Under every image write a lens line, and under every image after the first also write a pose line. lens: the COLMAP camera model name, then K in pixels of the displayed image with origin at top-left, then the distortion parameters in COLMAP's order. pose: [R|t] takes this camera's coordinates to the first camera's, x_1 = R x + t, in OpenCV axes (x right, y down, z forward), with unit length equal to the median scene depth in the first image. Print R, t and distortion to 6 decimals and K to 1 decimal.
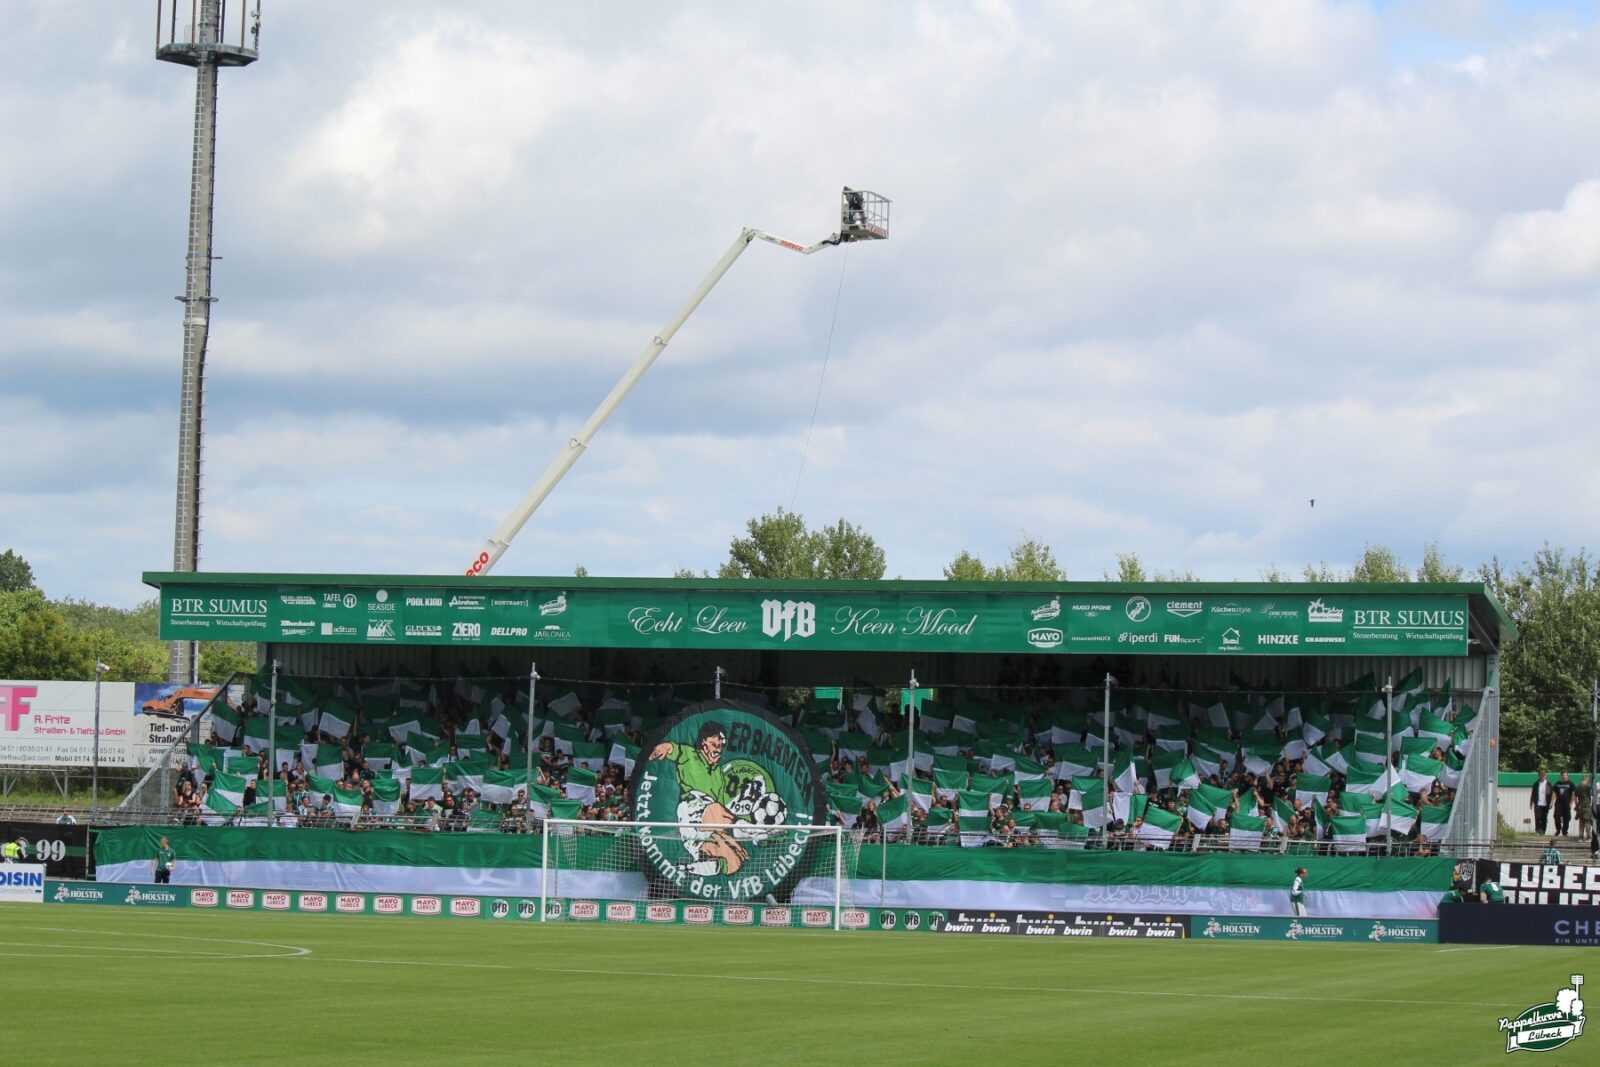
lens RADIAL K [[4609.1, 0, 750.1], [0, 4609.1, 503.3], [0, 0, 1]] dist [-0.158352, -2.386038]
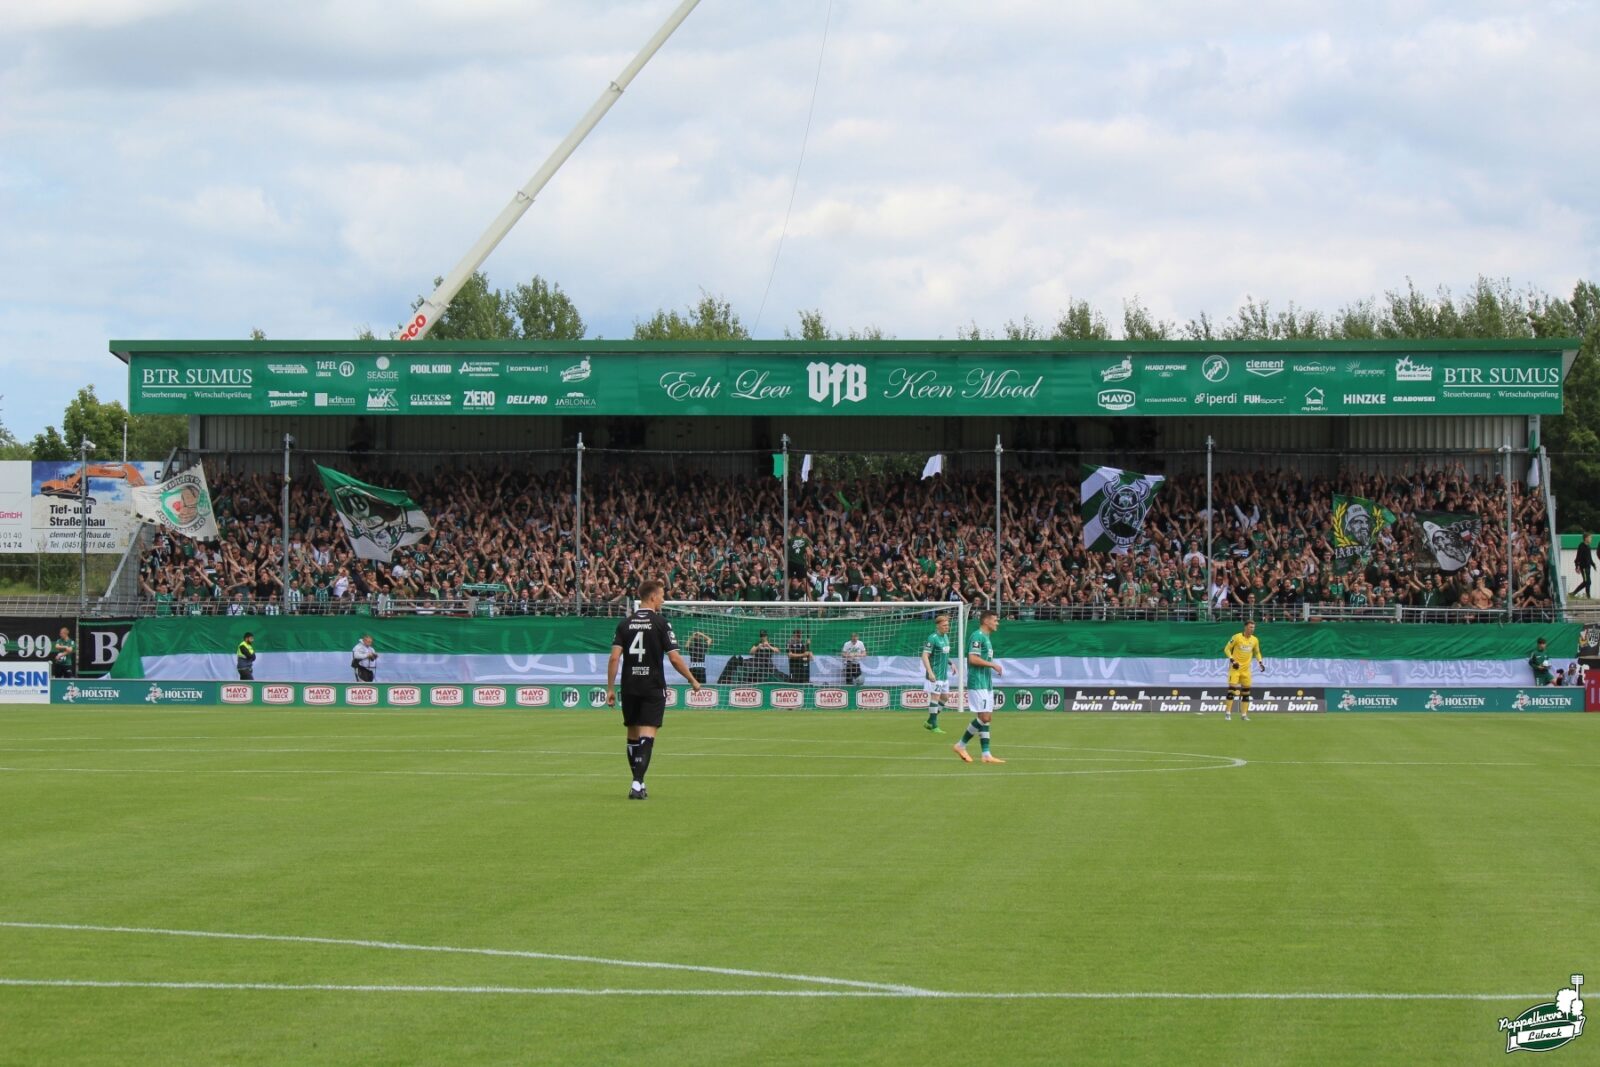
lens RADIAL K [[4745.1, 0, 795.4], [0, 4745.1, 505.6], [0, 0, 1]] dist [-0.207944, -0.572834]
pose [[0.982738, -0.015921, 0.184315, -0.180214], [0.006330, 0.998600, 0.052508, -0.000794], [-0.184893, -0.050435, 0.981464, 0.049522]]
